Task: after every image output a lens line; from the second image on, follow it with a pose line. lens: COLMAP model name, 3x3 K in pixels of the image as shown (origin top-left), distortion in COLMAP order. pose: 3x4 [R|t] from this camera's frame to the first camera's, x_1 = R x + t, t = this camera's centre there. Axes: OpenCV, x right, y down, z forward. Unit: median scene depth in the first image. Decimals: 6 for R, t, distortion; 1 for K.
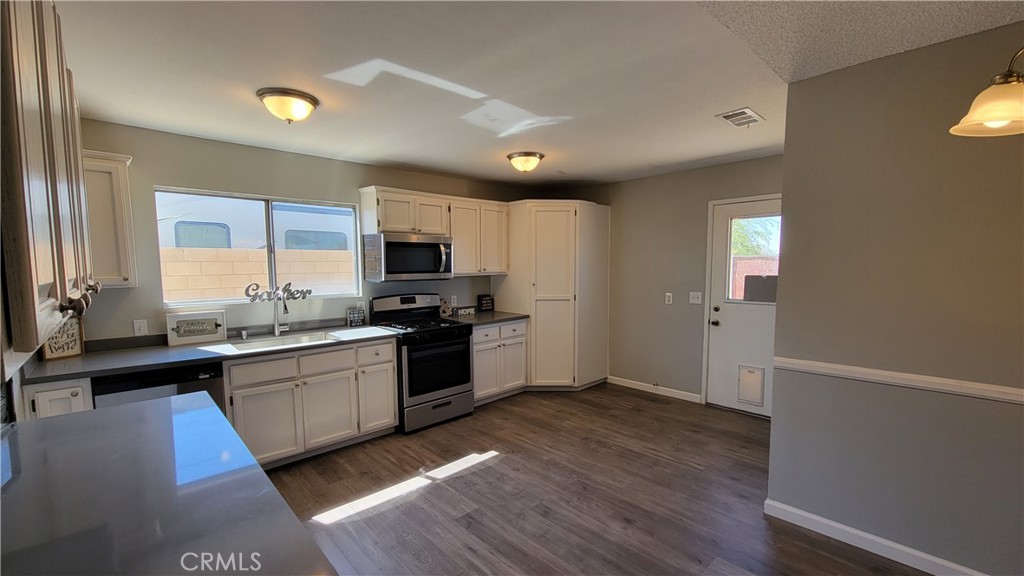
lens RADIAL K [[418.2, 0, 511.3], [0, 418.2, 302.2], [0, 0, 1]] dist [0.002244, -0.001948]
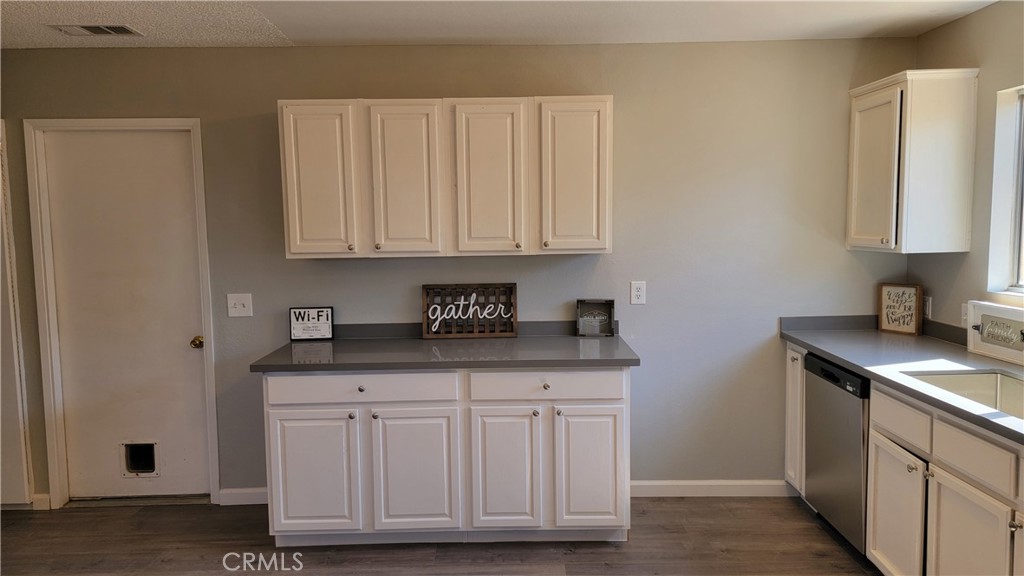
lens RADIAL K [[704.4, 0, 513.7], [0, 704.4, 288.7], [0, 0, 1]] dist [0.059935, -0.017719]
pose [[-0.684199, 0.086772, -0.724114, 0.335517], [-0.044577, 0.986064, 0.160283, -0.103963], [0.727931, 0.141945, -0.670796, 0.974236]]
